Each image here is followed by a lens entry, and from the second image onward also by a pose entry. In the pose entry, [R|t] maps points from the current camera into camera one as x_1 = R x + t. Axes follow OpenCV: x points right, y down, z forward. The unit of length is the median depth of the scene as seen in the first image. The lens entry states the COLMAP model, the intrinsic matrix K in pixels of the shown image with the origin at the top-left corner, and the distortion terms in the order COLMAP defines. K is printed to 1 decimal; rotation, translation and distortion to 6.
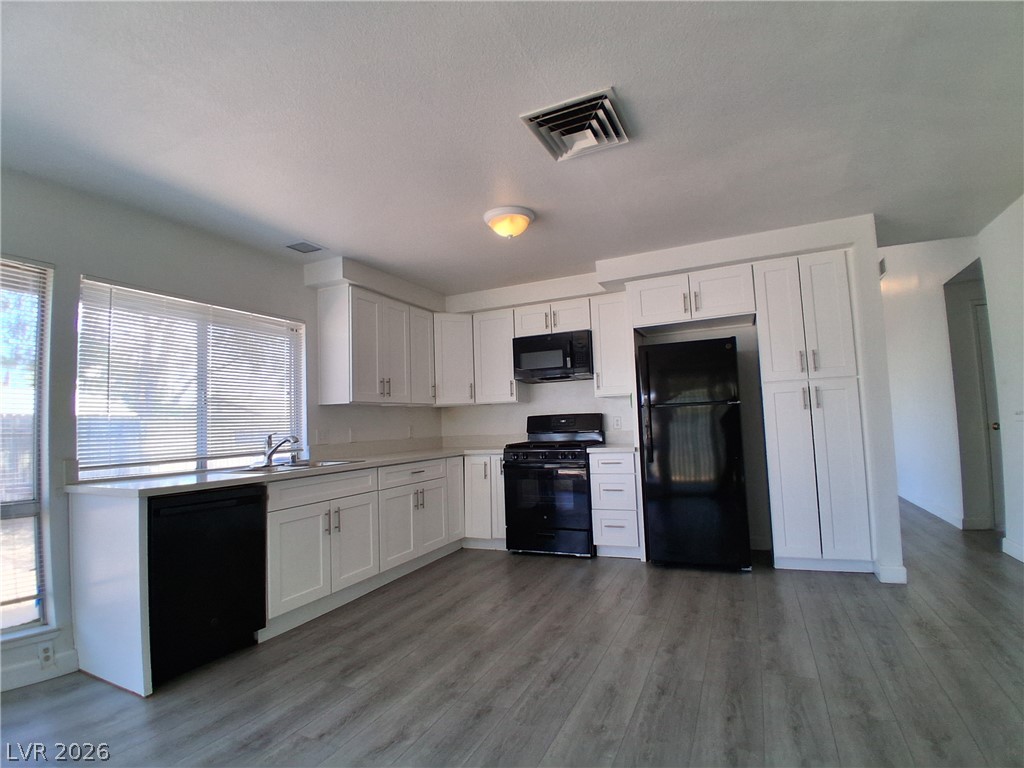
lens RADIAL K [[525.9, 0, 510.3], [0, 525.9, 382.1], [0, 0, 1]] dist [-0.011967, -0.001965]
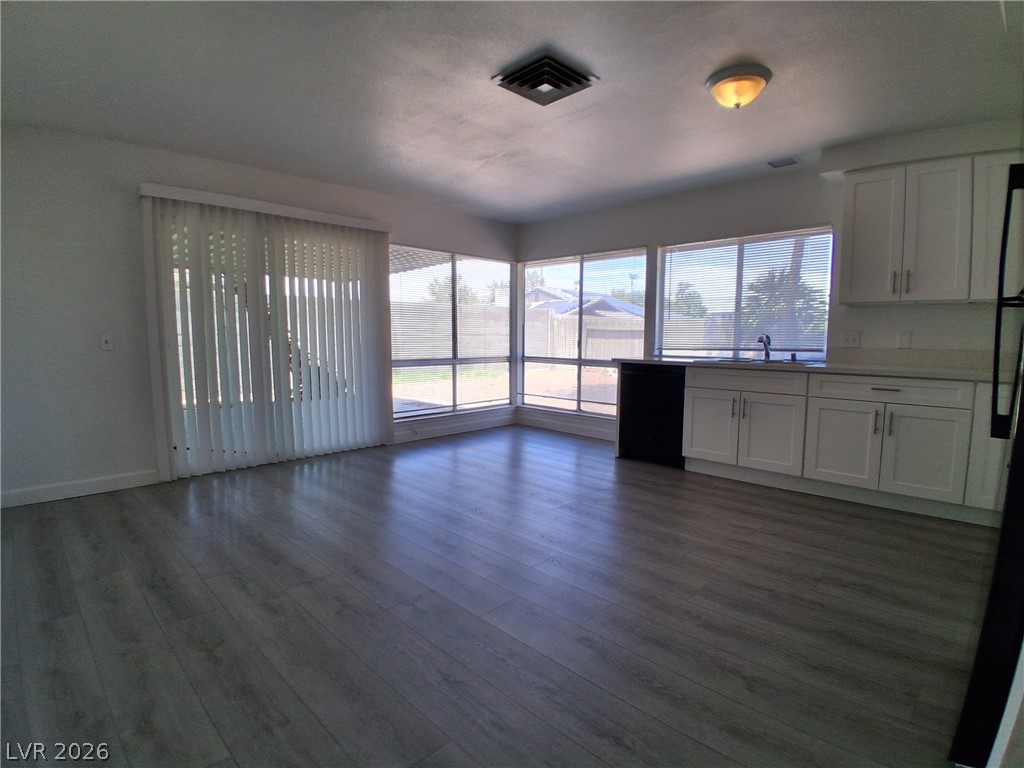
lens RADIAL K [[525.9, 0, 510.7], [0, 525.9, 390.2], [0, 0, 1]] dist [-0.011967, -0.001965]
pose [[-0.376572, 0.133606, -0.916702, 0.887615], [0.082454, 0.990452, 0.110484, 0.043542], [0.922711, -0.033980, -0.383993, 0.904273]]
